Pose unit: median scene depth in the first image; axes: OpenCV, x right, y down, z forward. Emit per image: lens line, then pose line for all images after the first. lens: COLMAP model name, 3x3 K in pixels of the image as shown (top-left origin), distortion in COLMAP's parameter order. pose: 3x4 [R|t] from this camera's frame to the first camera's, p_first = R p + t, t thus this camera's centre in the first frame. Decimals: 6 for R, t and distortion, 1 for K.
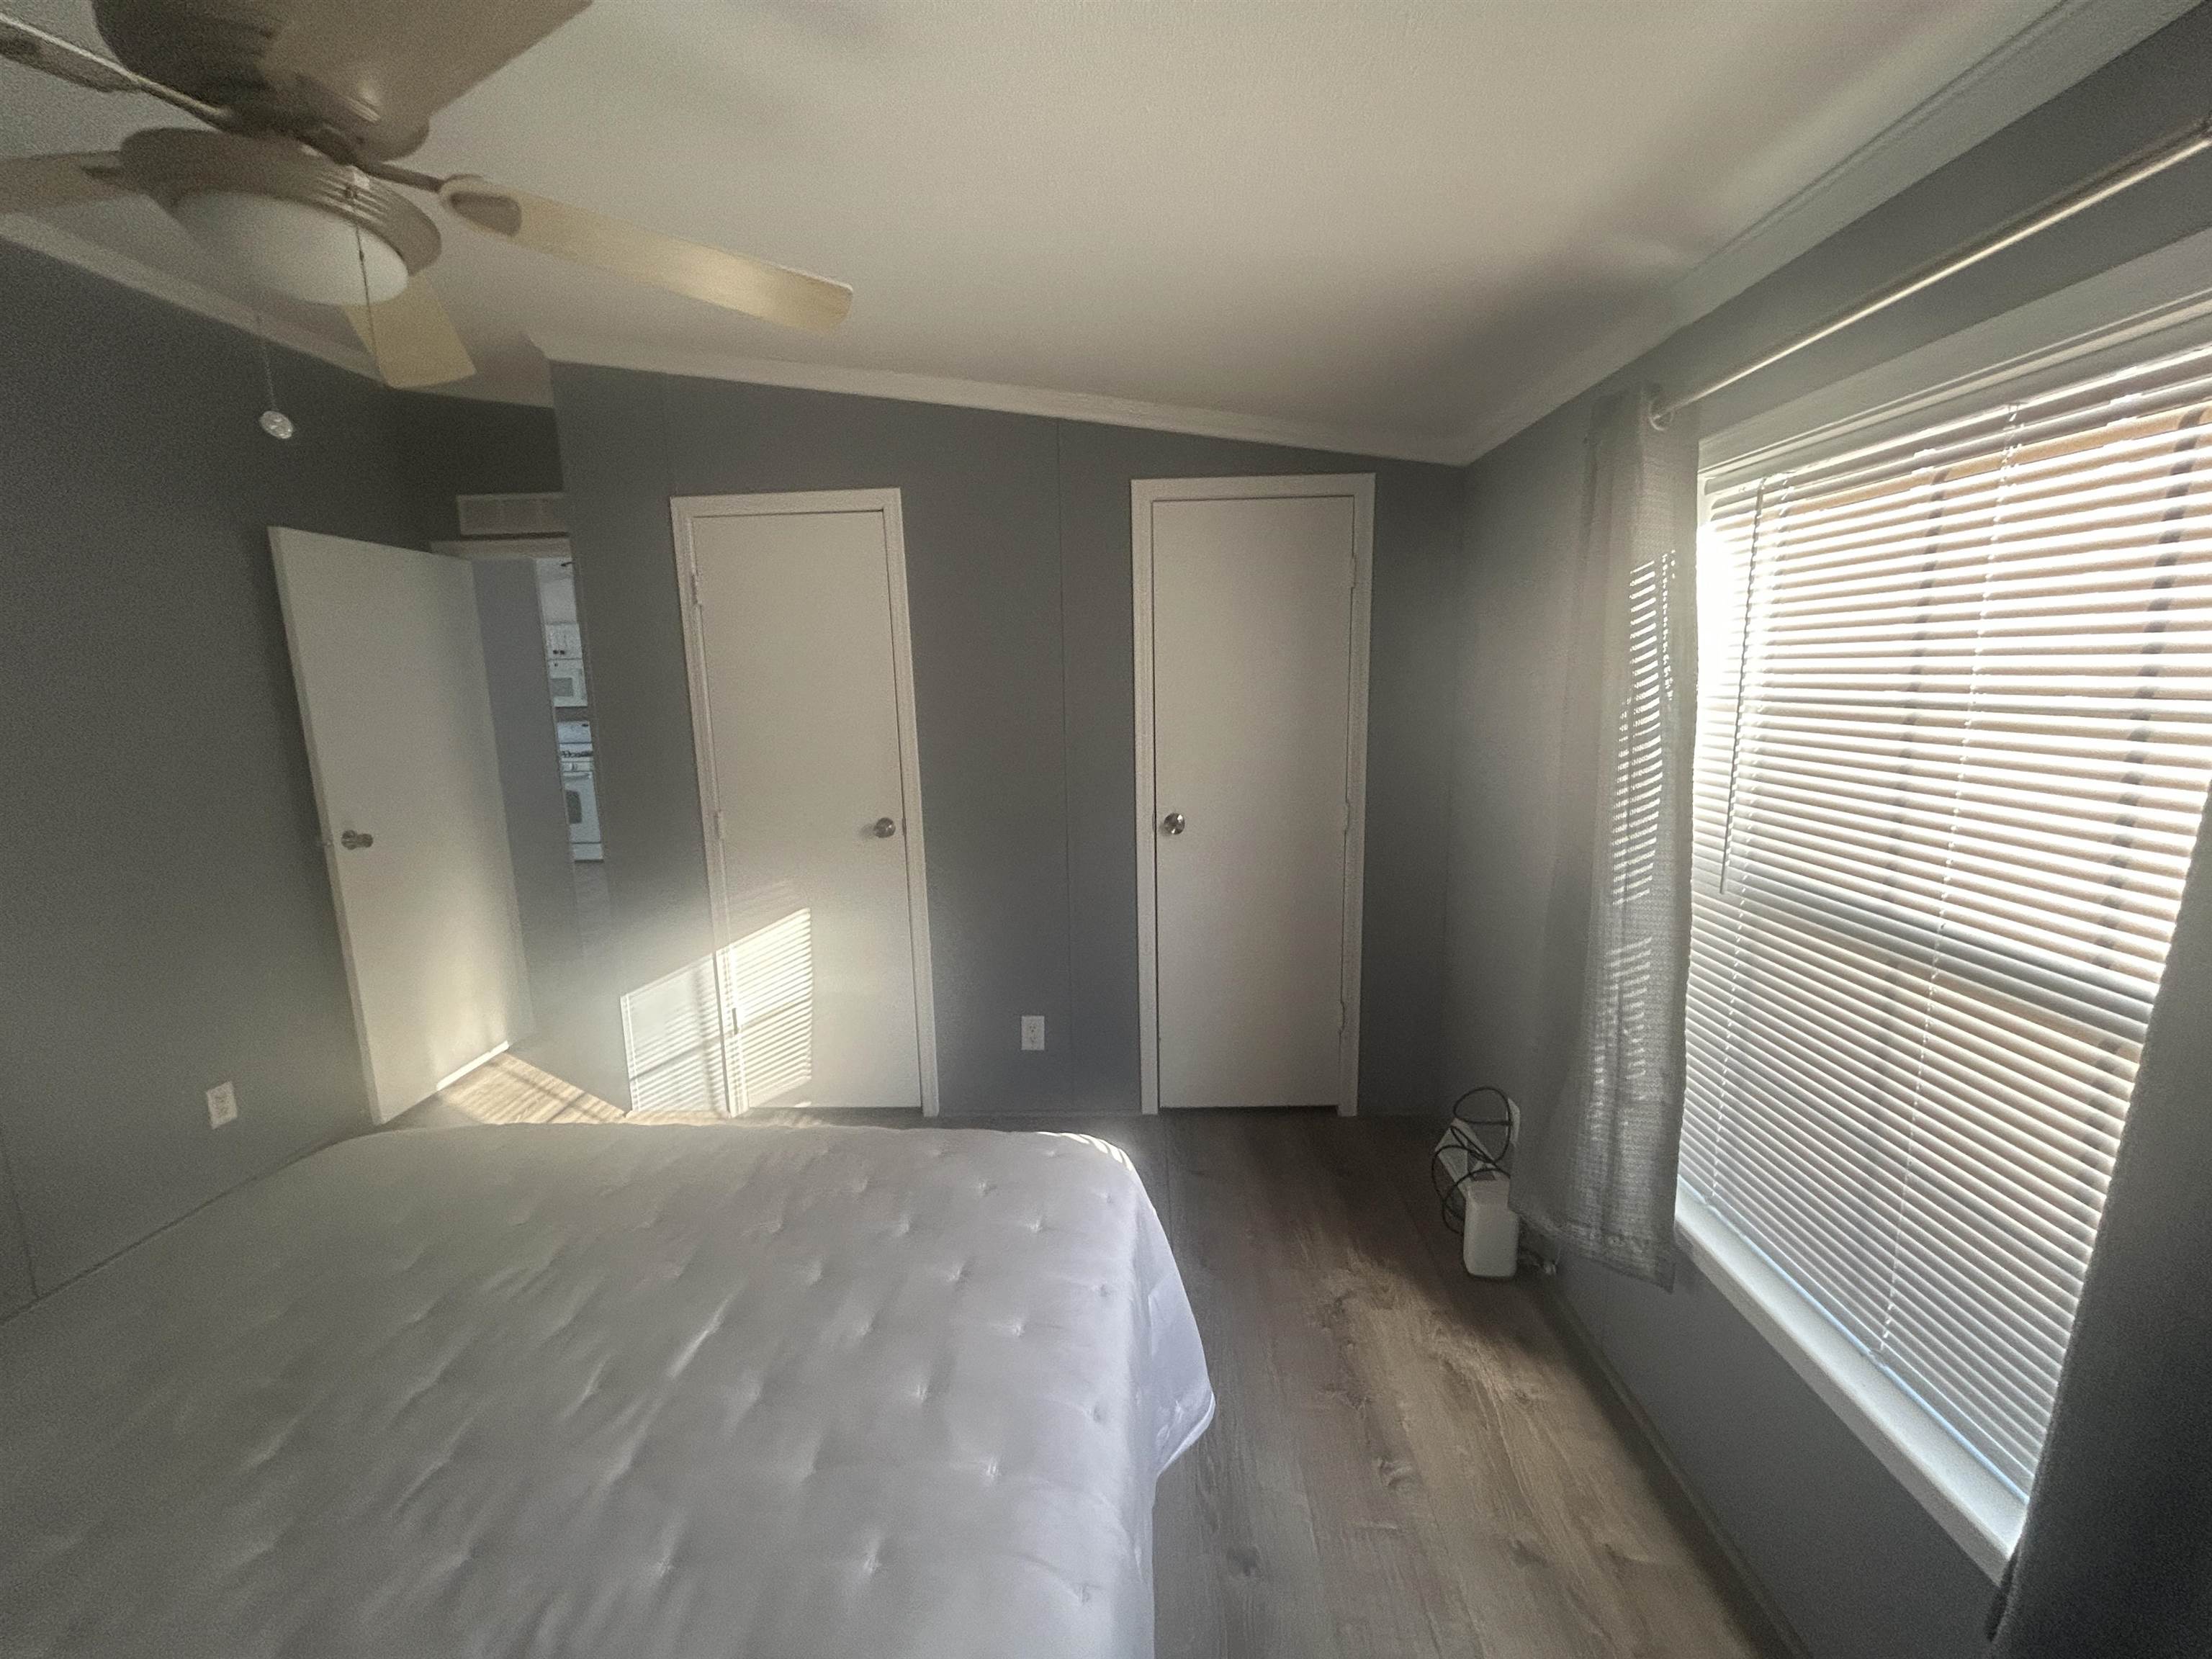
lens RADIAL K [[893.8, 0, 1102.5], [0, 893.8, 827.4], [0, 0, 1]] dist [-0.001077, 0.000194]
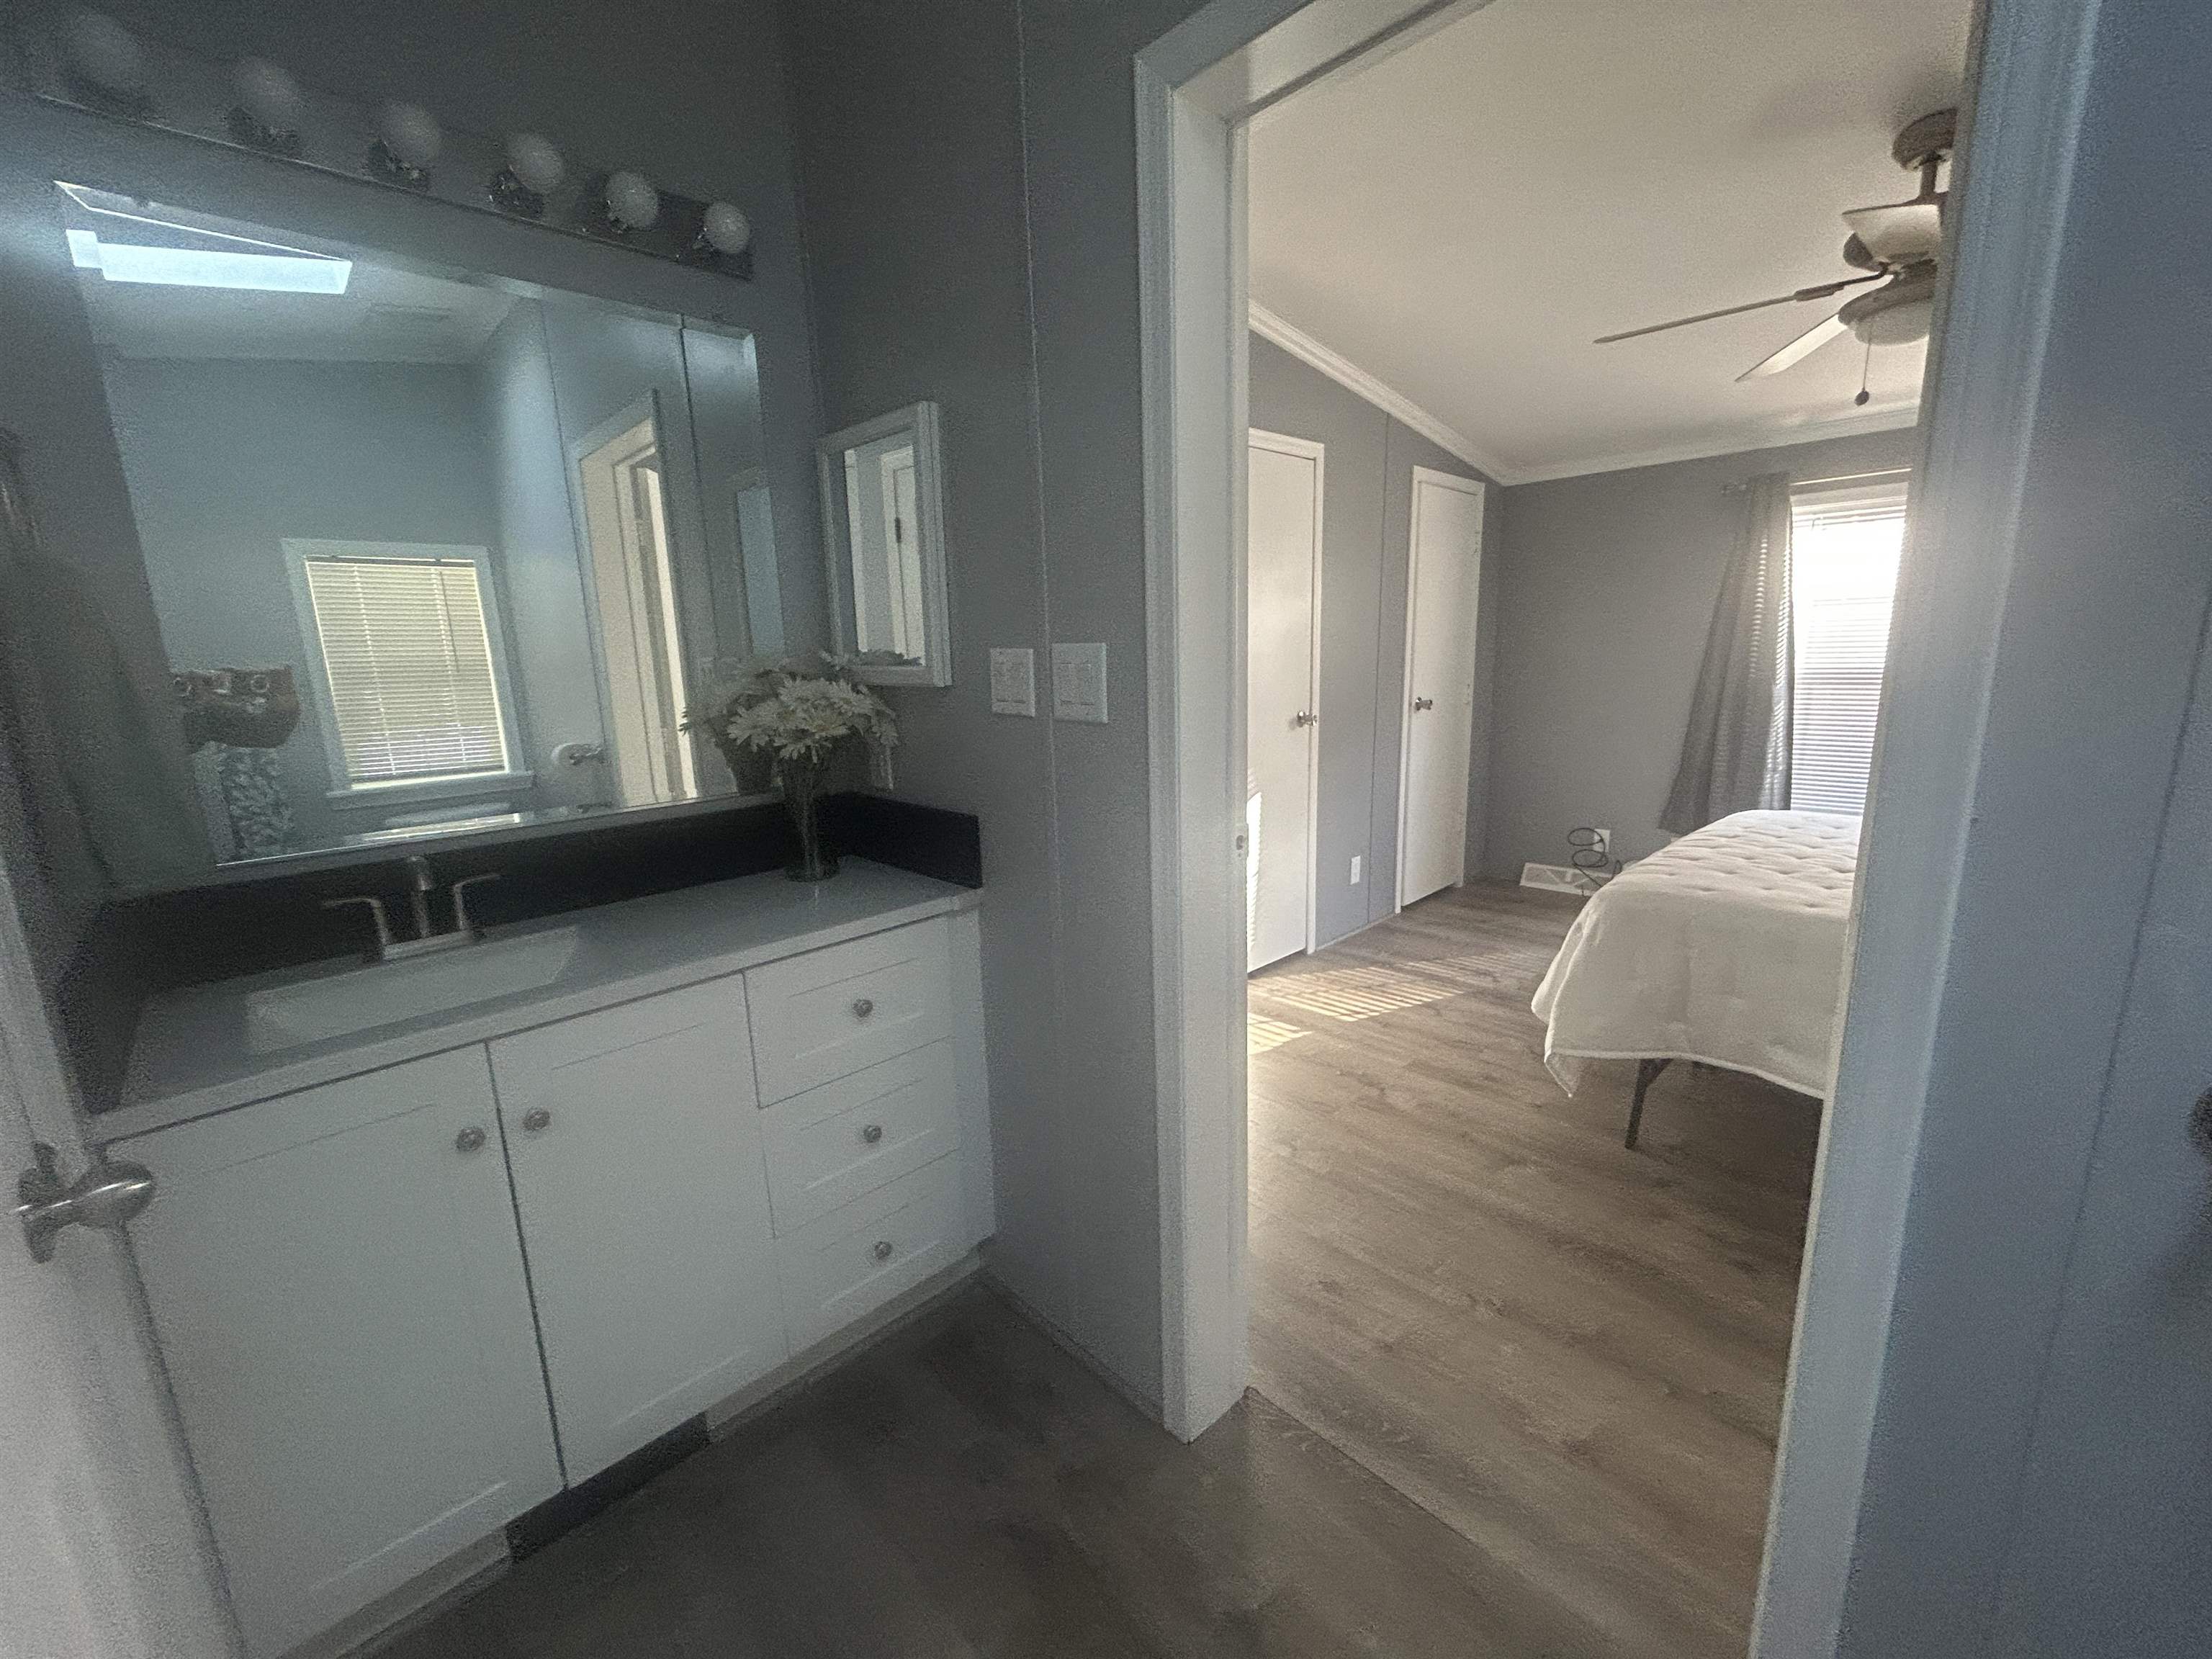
lens RADIAL K [[893.8, 0, 1102.5], [0, 893.8, 827.4], [0, 0, 1]] dist [-0.001077, 0.000194]
pose [[0.692467, -0.136867, 0.708348, -1.345412], [0.133292, 0.989208, 0.060832, 0.037148], [-0.709030, 0.052293, 0.703237, 0.344523]]
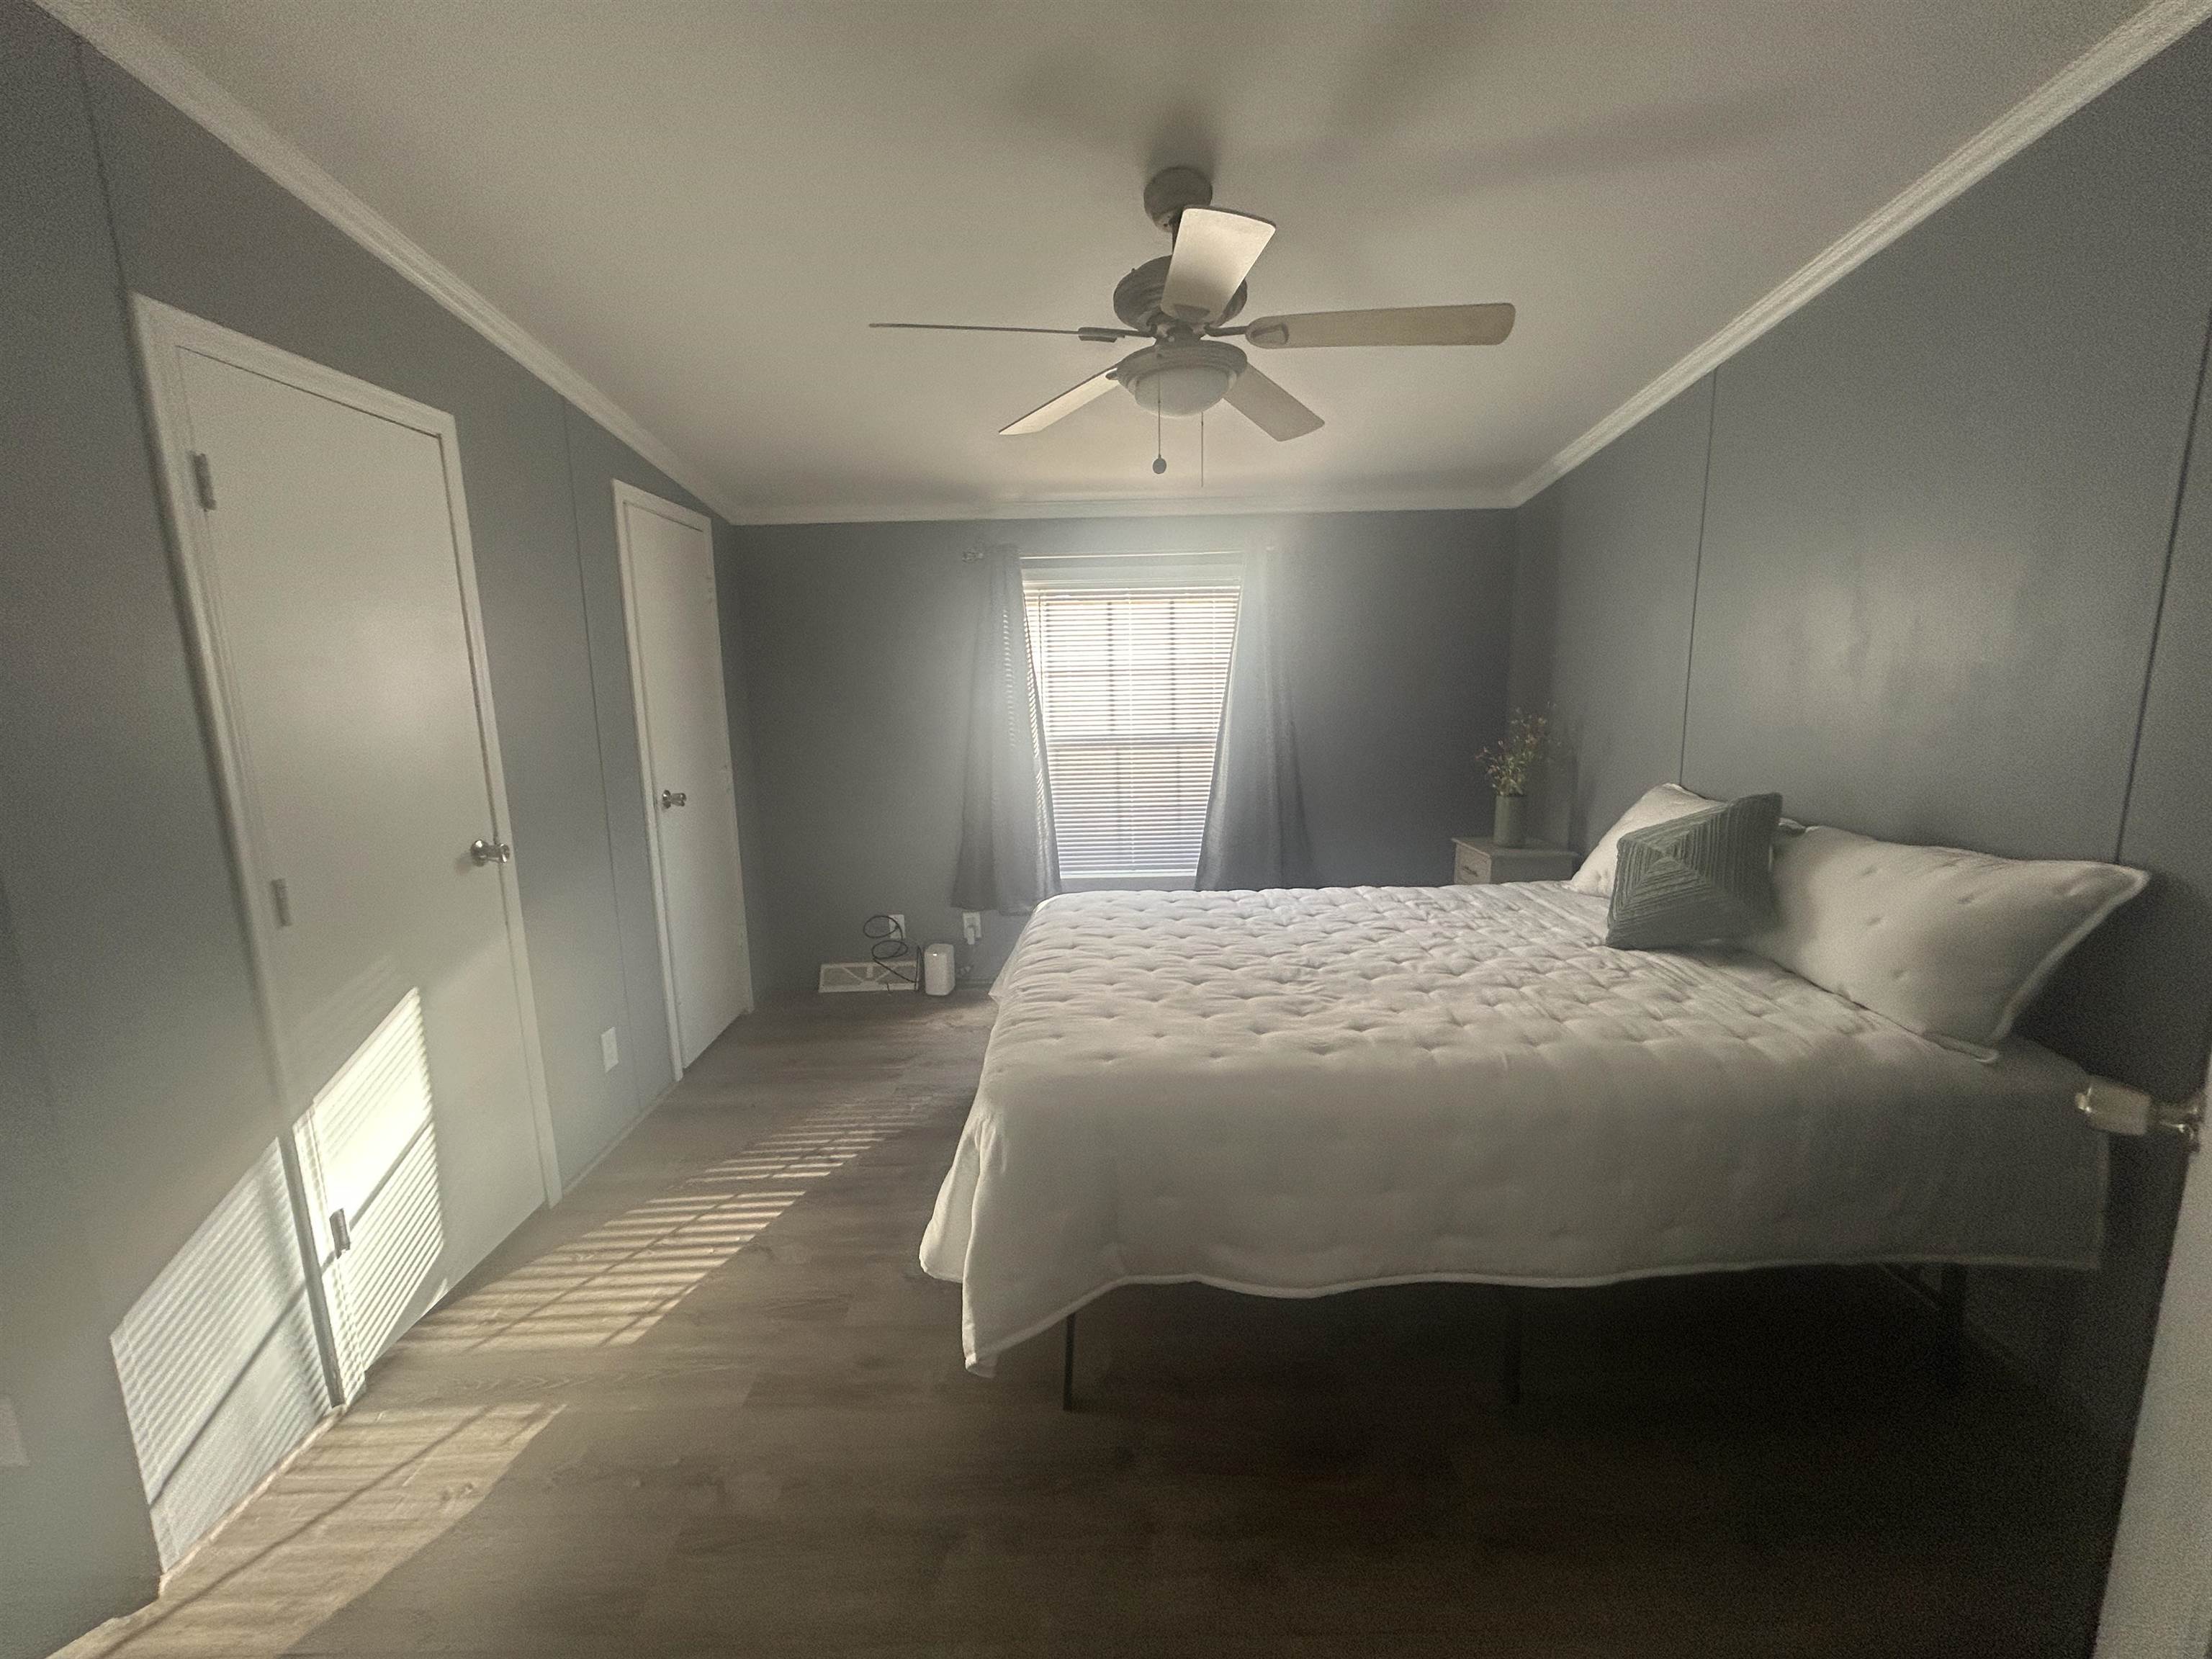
lens RADIAL K [[900.8, 0, 1100.3], [0, 900.8, 825.8], [0, 0, 1]] dist [-0.001284, 0.000065]
pose [[-0.039340, -0.142344, 0.989035, -1.038336], [0.193872, 0.969905, 0.147302, -0.032357], [-0.980238, 0.197541, -0.010559, 0.494126]]
